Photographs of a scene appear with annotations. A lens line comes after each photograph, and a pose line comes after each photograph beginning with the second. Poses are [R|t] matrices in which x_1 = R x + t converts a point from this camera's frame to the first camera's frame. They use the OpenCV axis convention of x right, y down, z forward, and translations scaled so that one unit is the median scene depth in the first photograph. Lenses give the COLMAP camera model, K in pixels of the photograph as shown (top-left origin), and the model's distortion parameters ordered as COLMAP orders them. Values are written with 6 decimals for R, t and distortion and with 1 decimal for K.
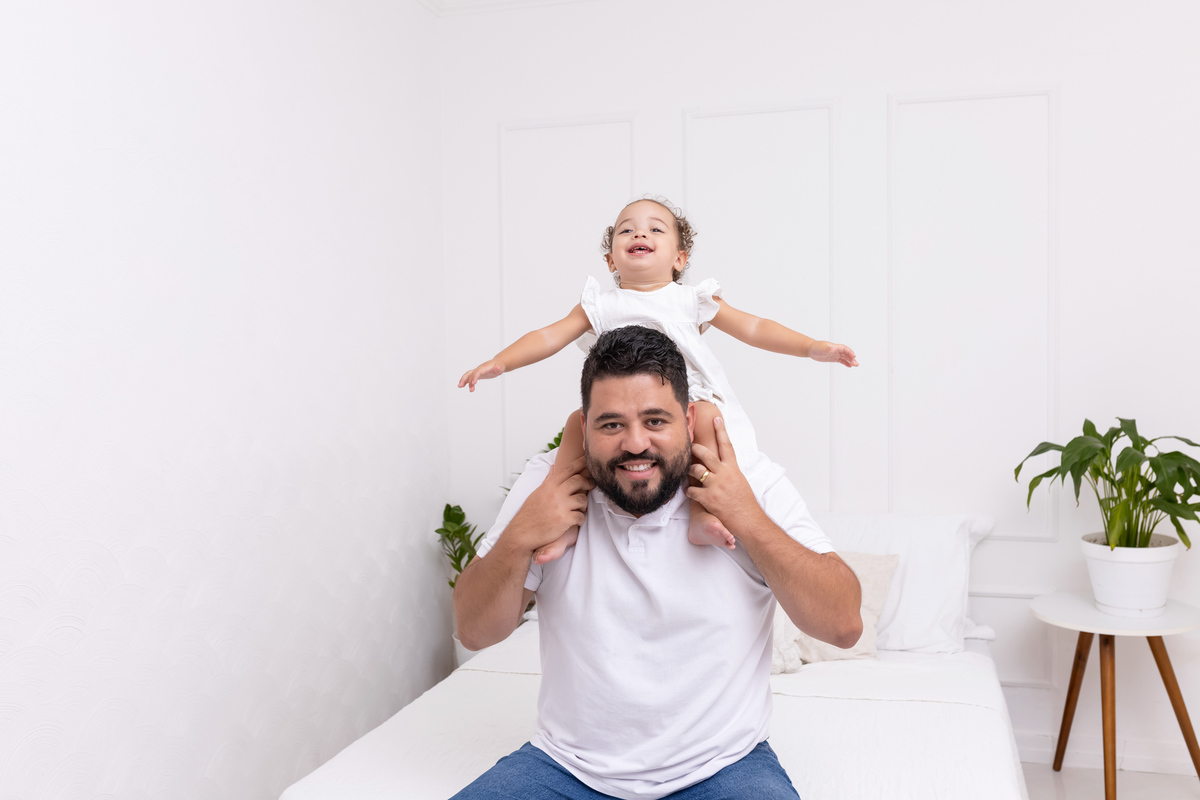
lens RADIAL K [[1236.8, 0, 600.0], [0, 1236.8, 400.0], [0, 0, 1]] dist [0.022591, -0.031094]
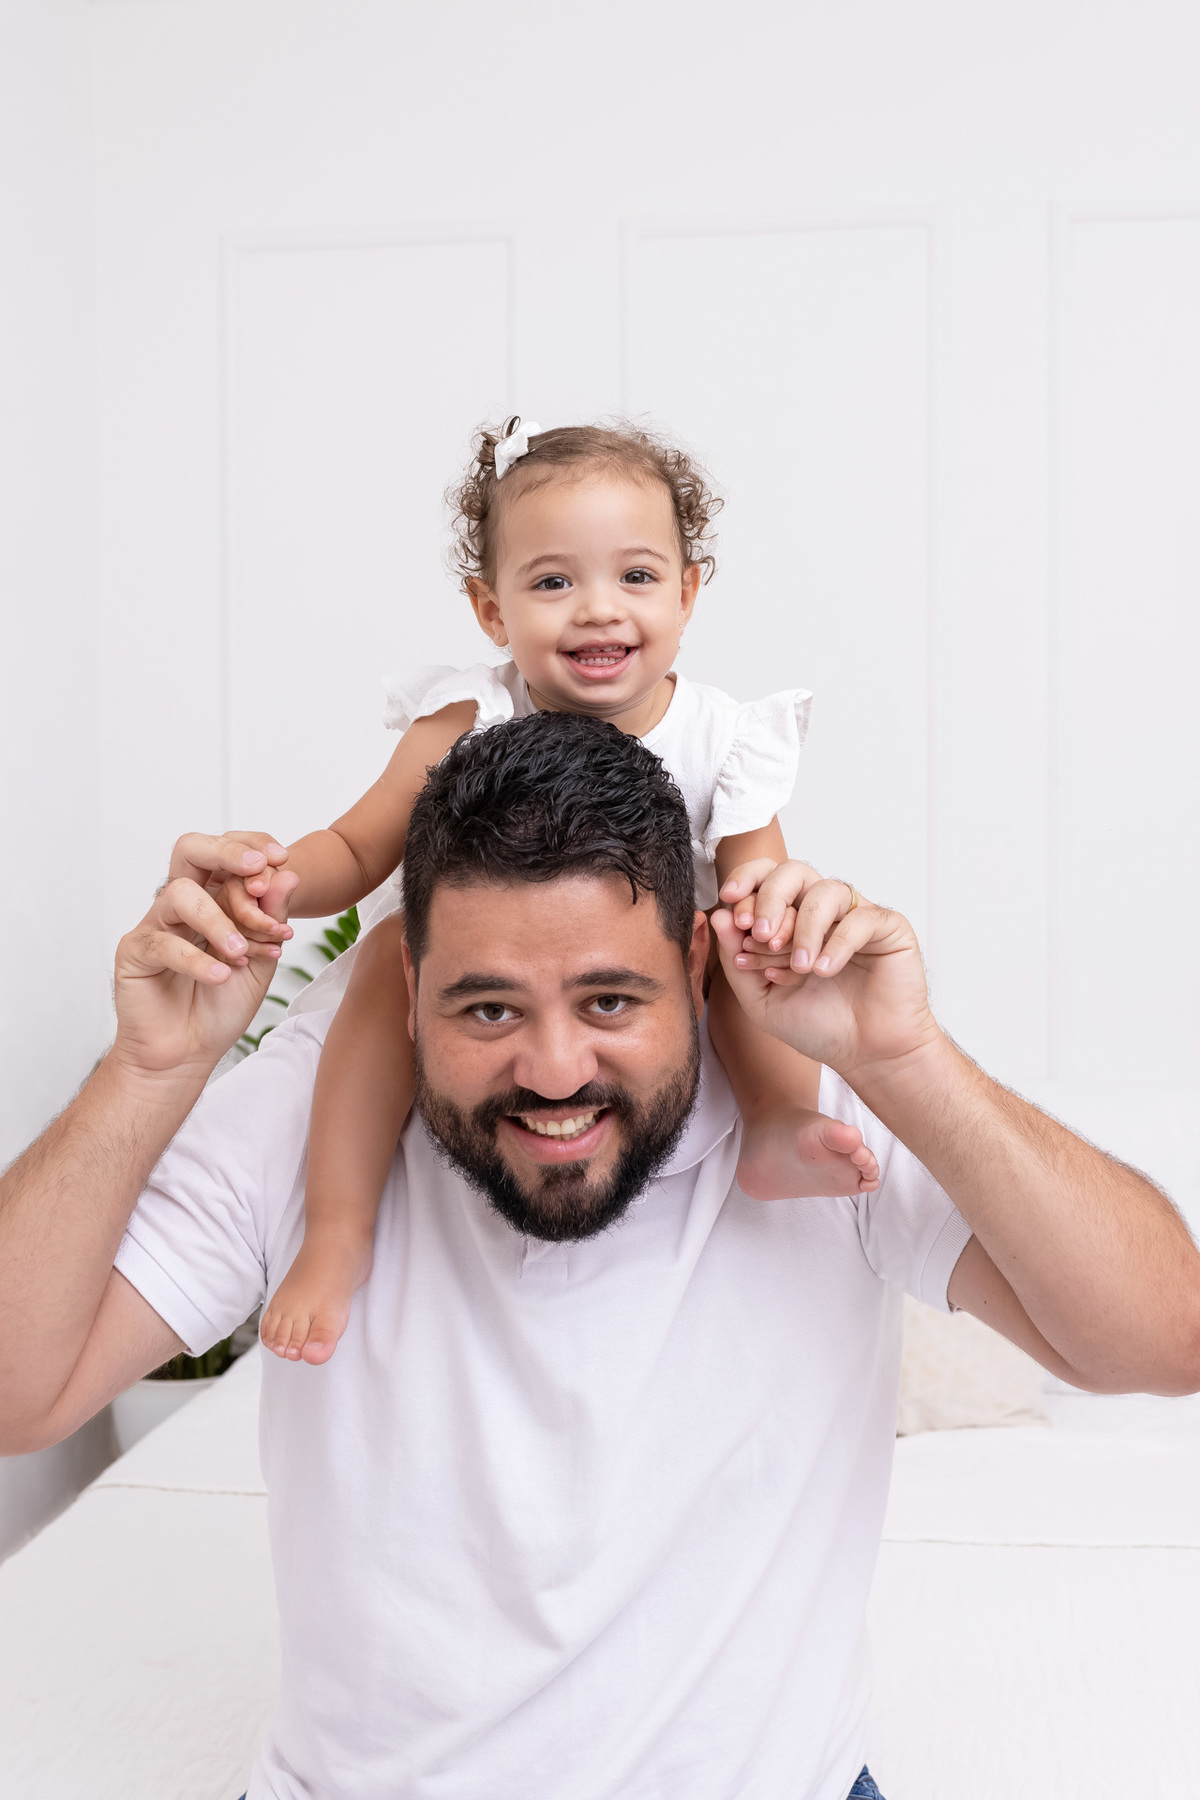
lens RADIAL K [[1766.3, 0, 600.0], [0, 1766.3, 900.0], [0, 0, 1]] dist [0.006344, 0.007429]
pose [[0.995861, 0.006832, 0.090628, -0.004798], [-0.015387, 0.995449, 0.094040, -0.059273], [-0.089573, -0.095046, 0.991435, 0.482774]]
